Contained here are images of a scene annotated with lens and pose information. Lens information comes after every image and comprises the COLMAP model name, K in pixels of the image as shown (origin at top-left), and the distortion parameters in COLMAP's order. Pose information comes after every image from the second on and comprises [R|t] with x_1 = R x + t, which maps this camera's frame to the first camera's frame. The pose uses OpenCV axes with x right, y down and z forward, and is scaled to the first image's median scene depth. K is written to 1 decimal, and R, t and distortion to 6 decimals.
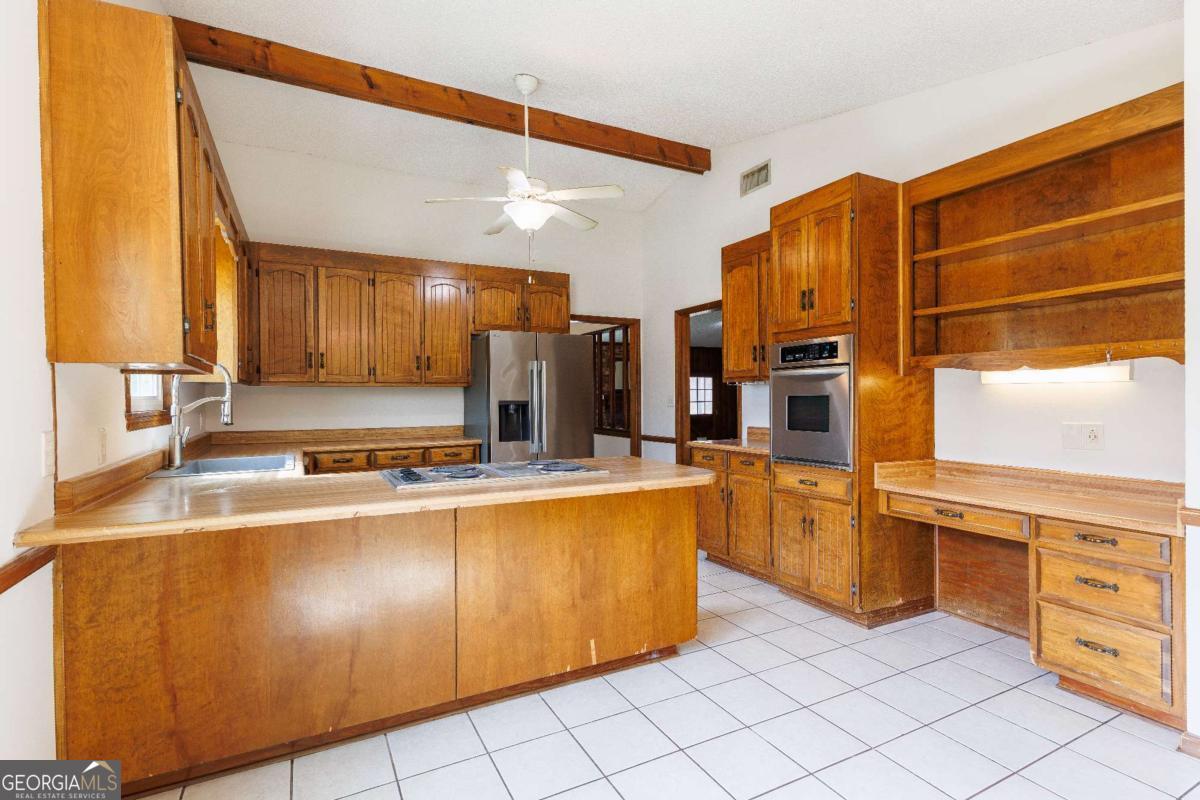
lens RADIAL K [[581.4, 0, 600.6], [0, 581.4, 402.5], [0, 0, 1]] dist [0.006387, 0.000524]
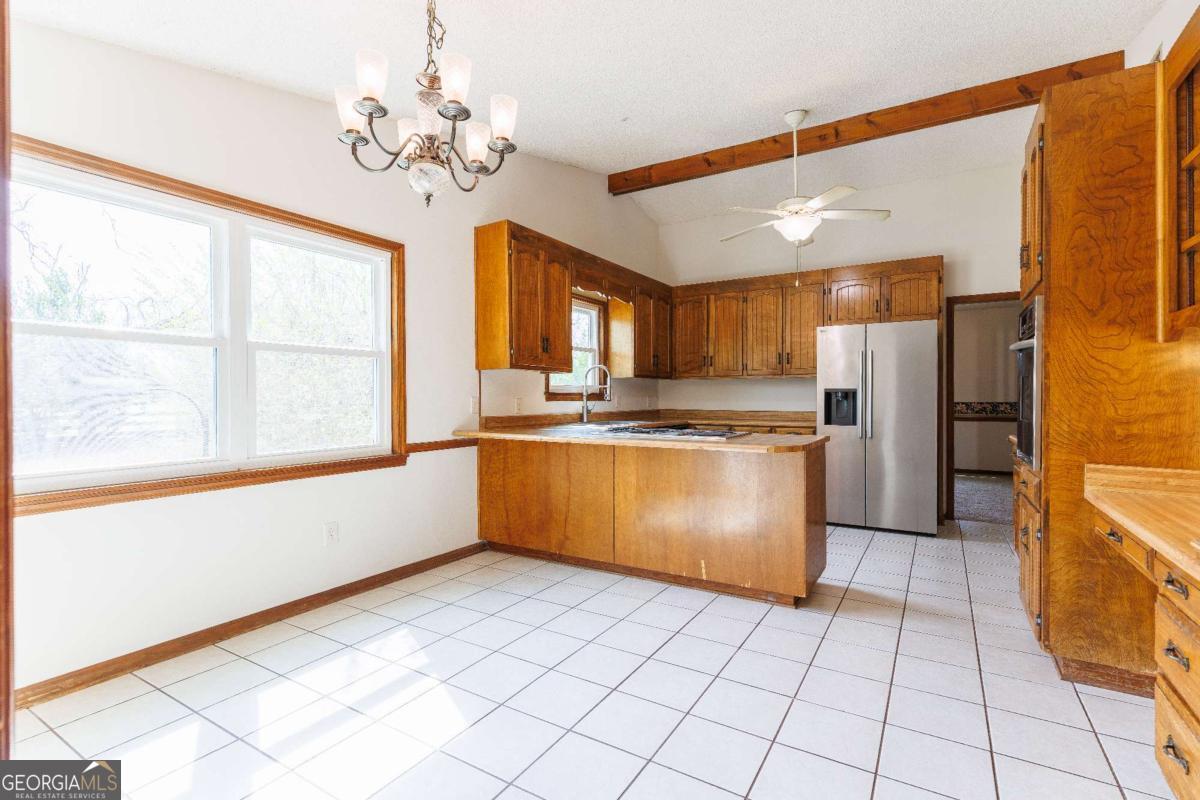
lens RADIAL K [[550.6, 0, 605.2], [0, 550.6, 402.0], [0, 0, 1]] dist [0.010280, -0.000219]
pose [[0.524949, 0.013006, -0.851035, 0.731410], [-0.008763, 0.999913, 0.009876, 0.023058], [0.851089, 0.002273, 0.525017, 0.104116]]
